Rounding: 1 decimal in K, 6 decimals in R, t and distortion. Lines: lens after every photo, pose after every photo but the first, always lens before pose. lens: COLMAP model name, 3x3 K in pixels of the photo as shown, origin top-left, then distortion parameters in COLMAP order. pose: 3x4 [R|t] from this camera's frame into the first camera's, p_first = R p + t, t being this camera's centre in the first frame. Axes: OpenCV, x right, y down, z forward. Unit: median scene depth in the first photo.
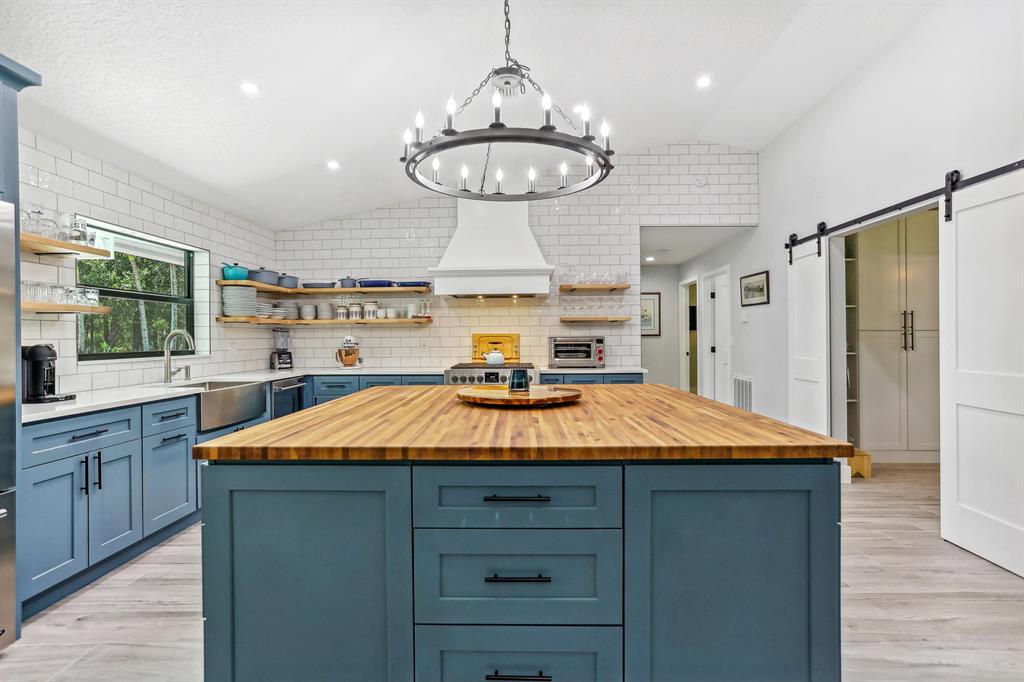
lens RADIAL K [[502.9, 0, 508.6], [0, 502.9, 334.7], [0, 0, 1]] dist [-0.044191, 0.026854]
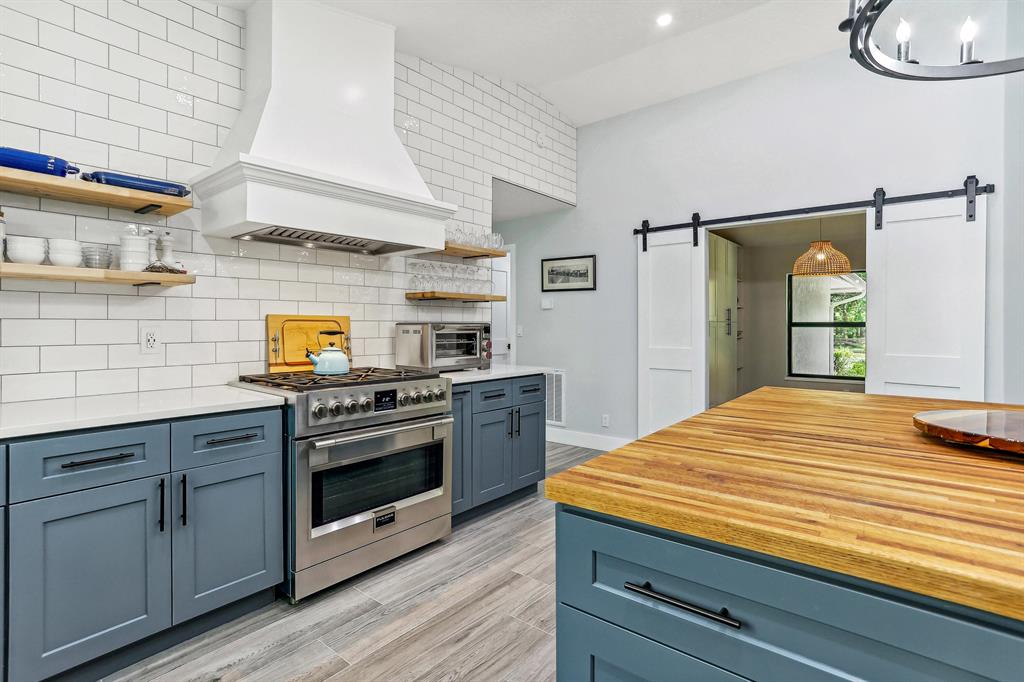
lens RADIAL K [[502.9, 0, 511.2], [0, 502.9, 327.5], [0, 0, 1]] dist [-0.044191, 0.026854]
pose [[0.611906, 0.004579, 0.790918, -0.327265], [-0.012683, 0.999911, 0.004023, 0.006505], [-0.790829, -0.012493, 0.611910, 0.540627]]
